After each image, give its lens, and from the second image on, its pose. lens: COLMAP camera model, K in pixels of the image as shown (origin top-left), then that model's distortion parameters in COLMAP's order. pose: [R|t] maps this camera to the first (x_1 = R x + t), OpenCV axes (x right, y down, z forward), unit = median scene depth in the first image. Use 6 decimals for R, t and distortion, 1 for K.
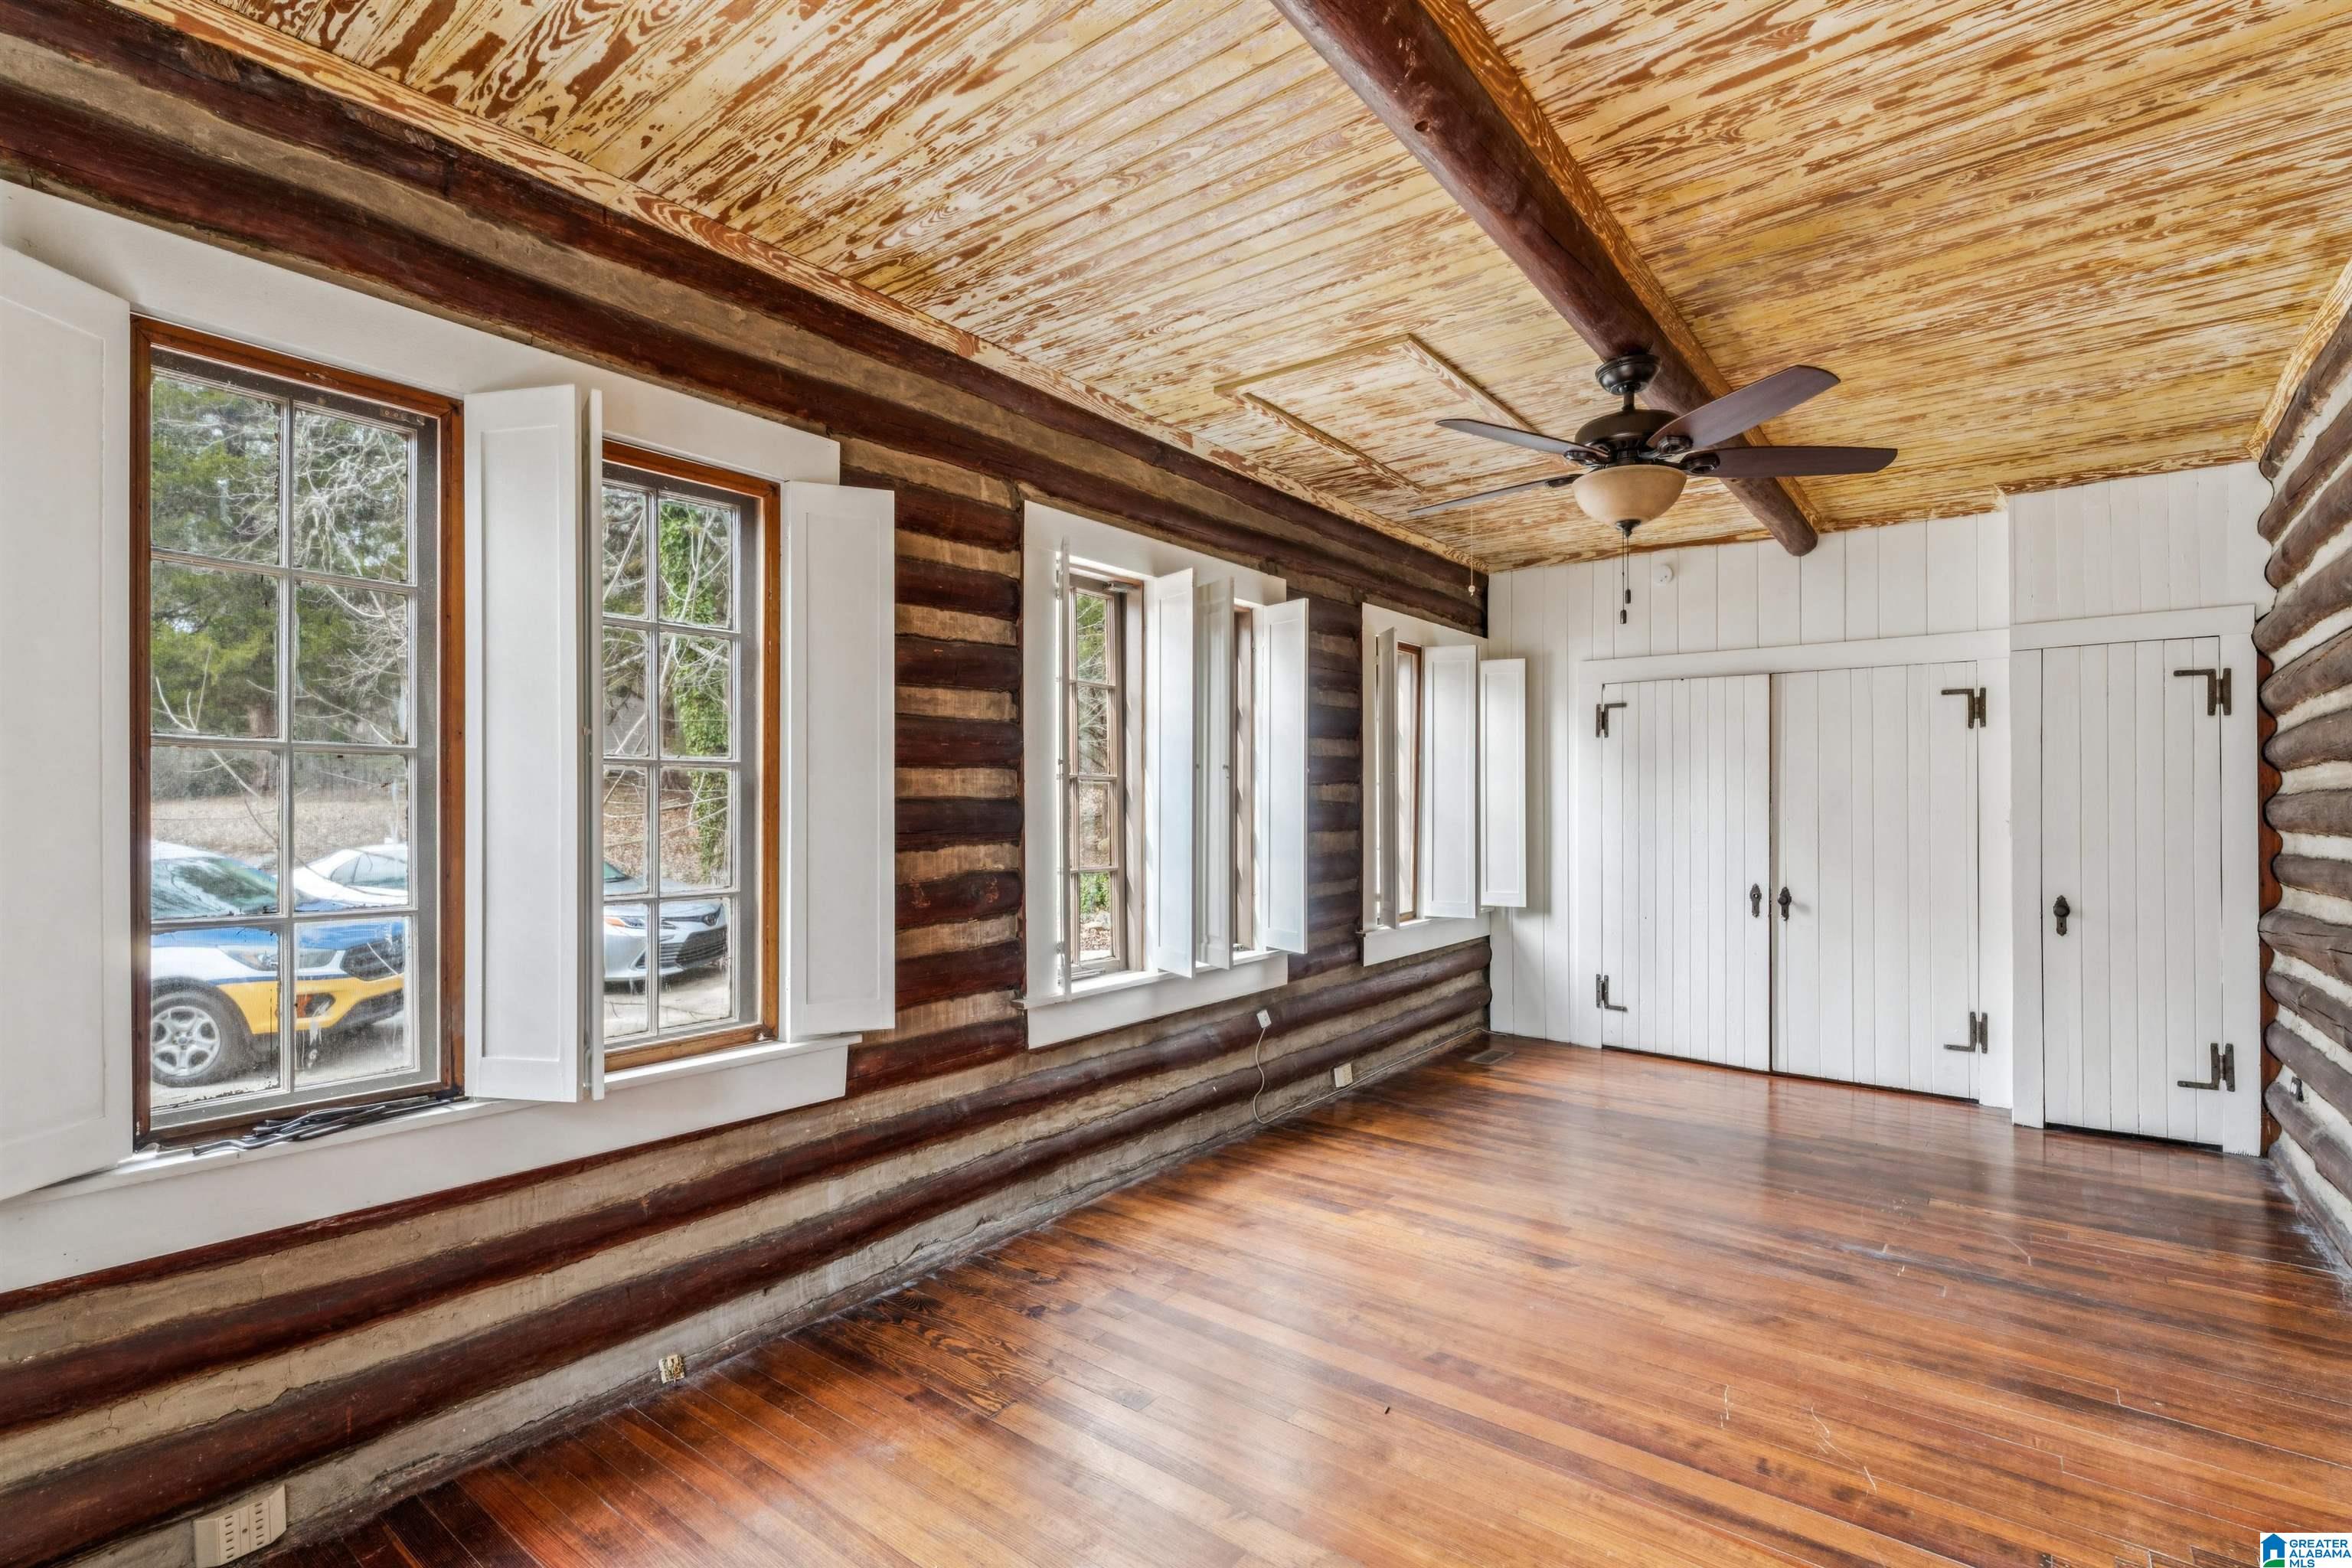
lens RADIAL K [[1083.4, 0, 1187.7], [0, 1083.4, 788.6], [0, 0, 1]] dist [-0.000532, 0.000393]
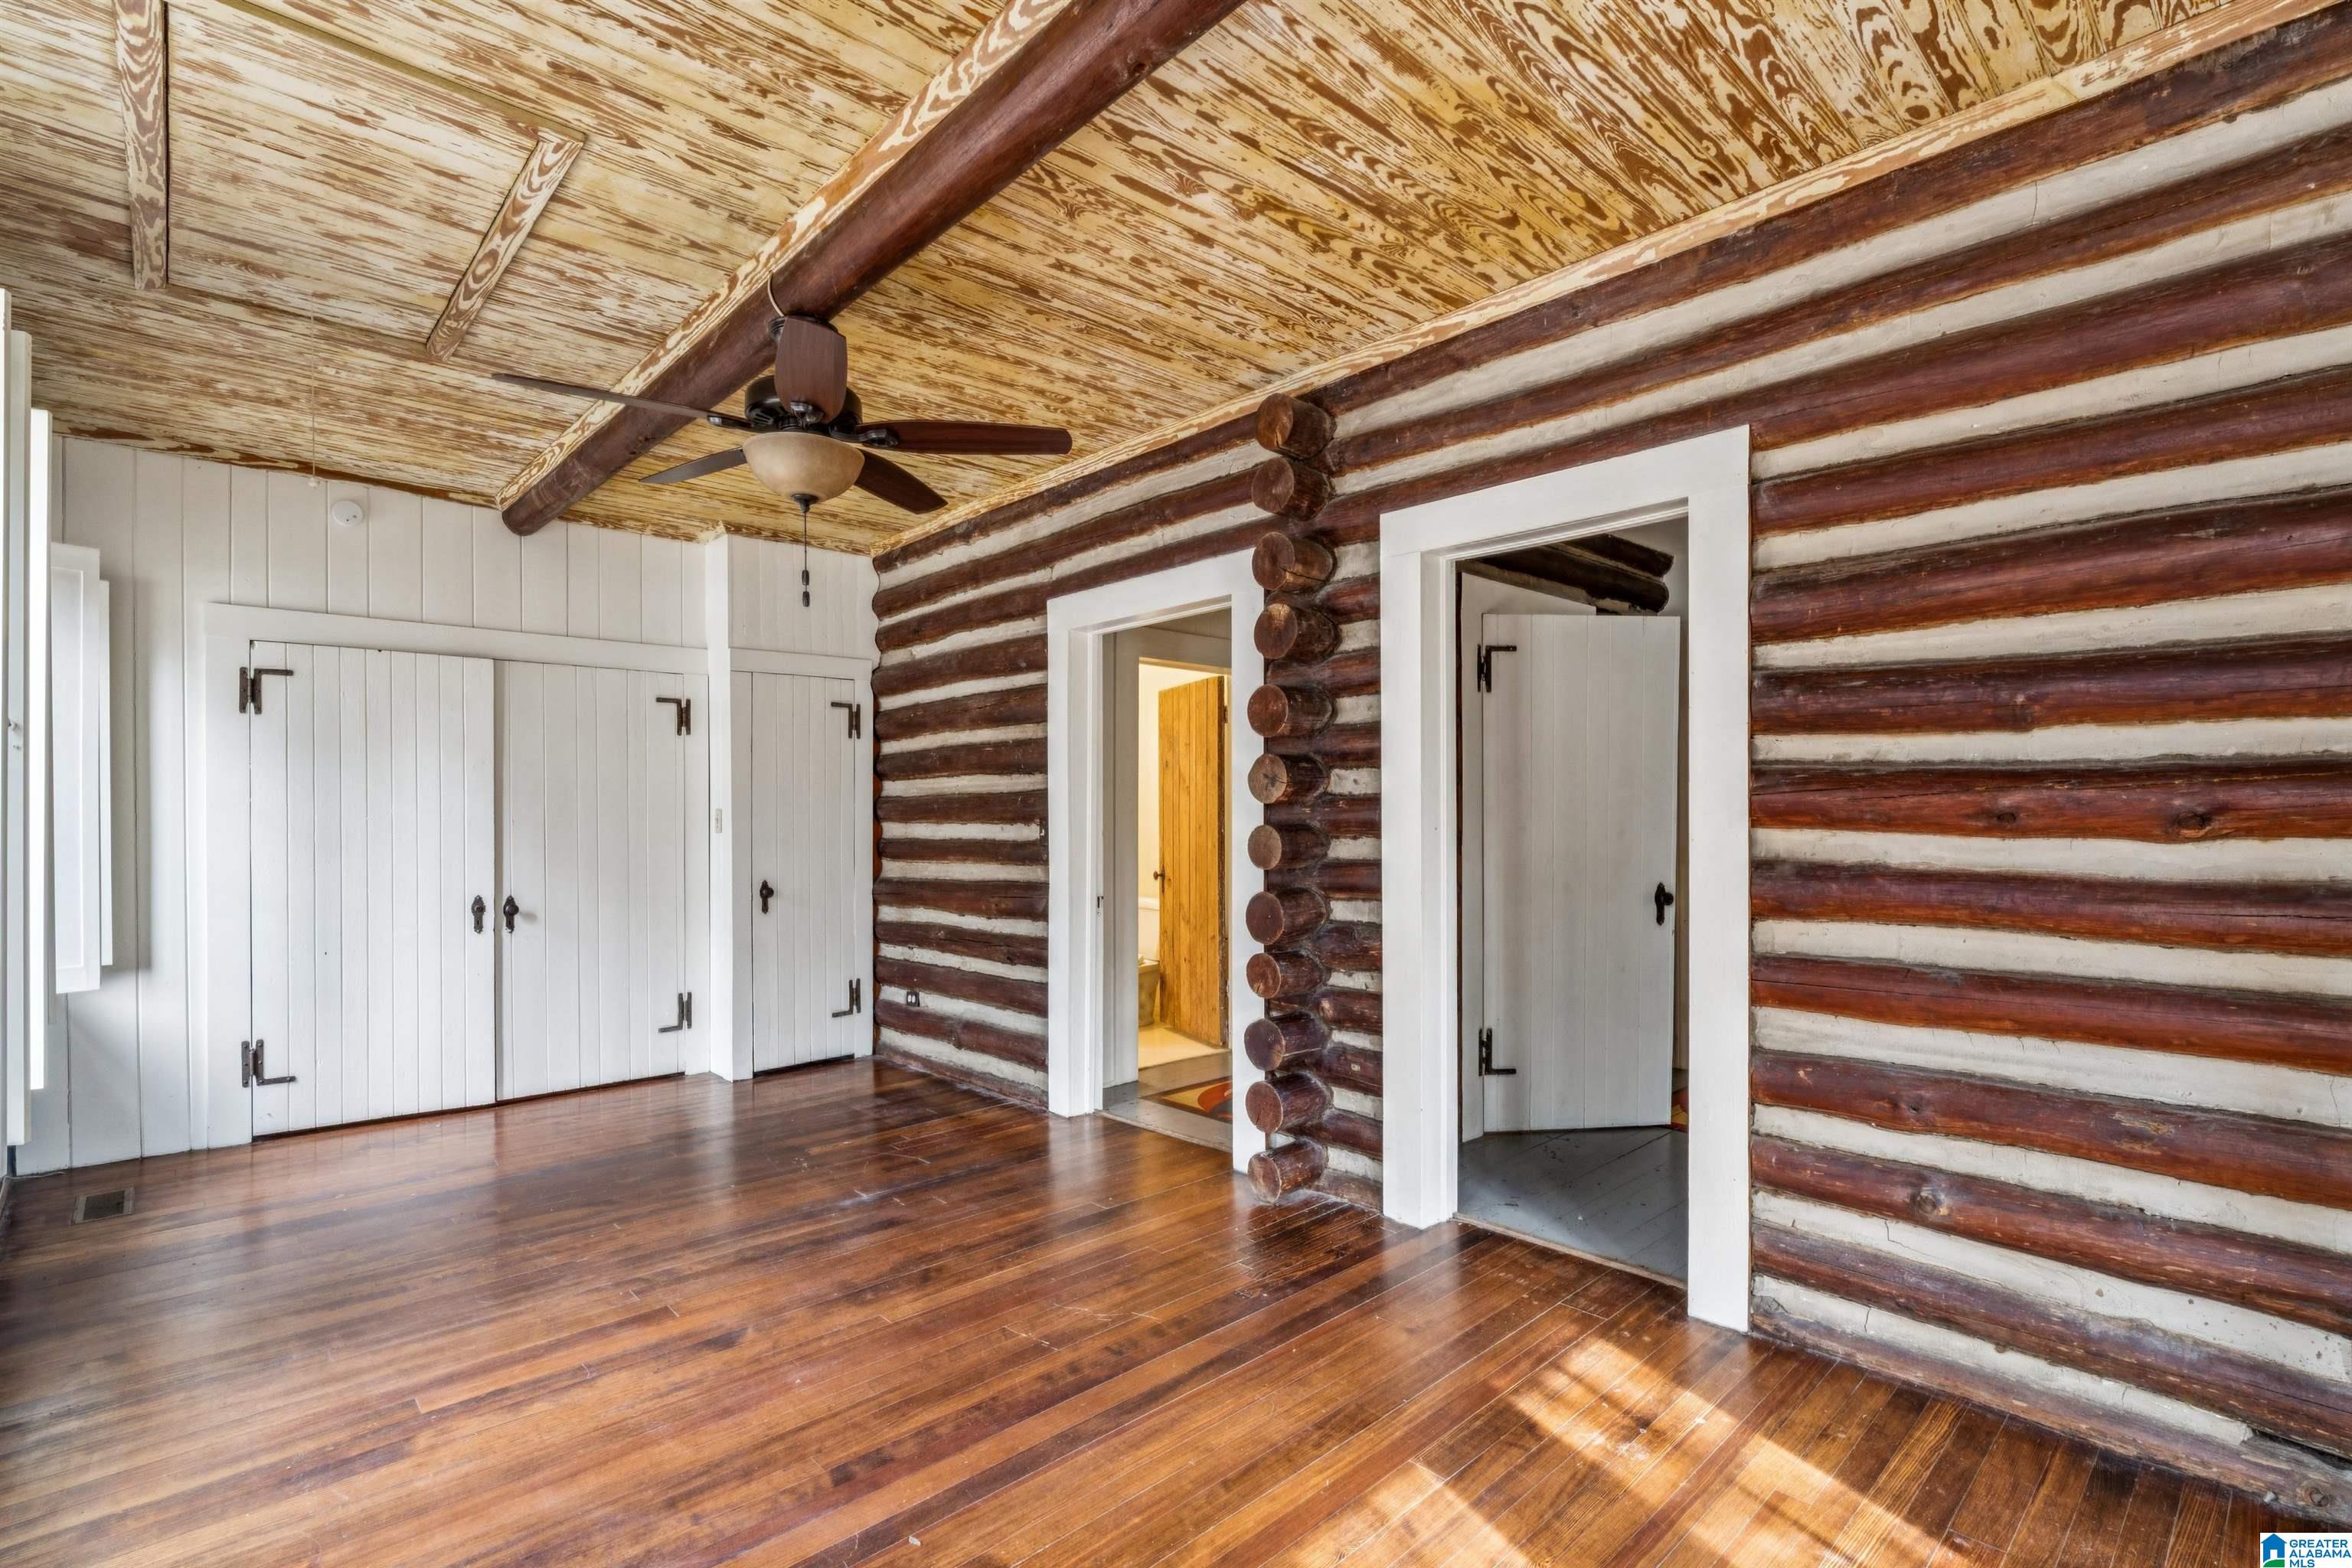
lens RADIAL K [[1083.4, 0, 1185.9], [0, 1083.4, 805.5], [0, 0, 1]] dist [-0.000532, 0.000393]
pose [[0.163251, -0.001488, 0.986584, -0.298755], [-0.008875, 0.999956, 0.002976, 0.008480], [-0.986545, -0.009242, 0.163230, 0.343726]]
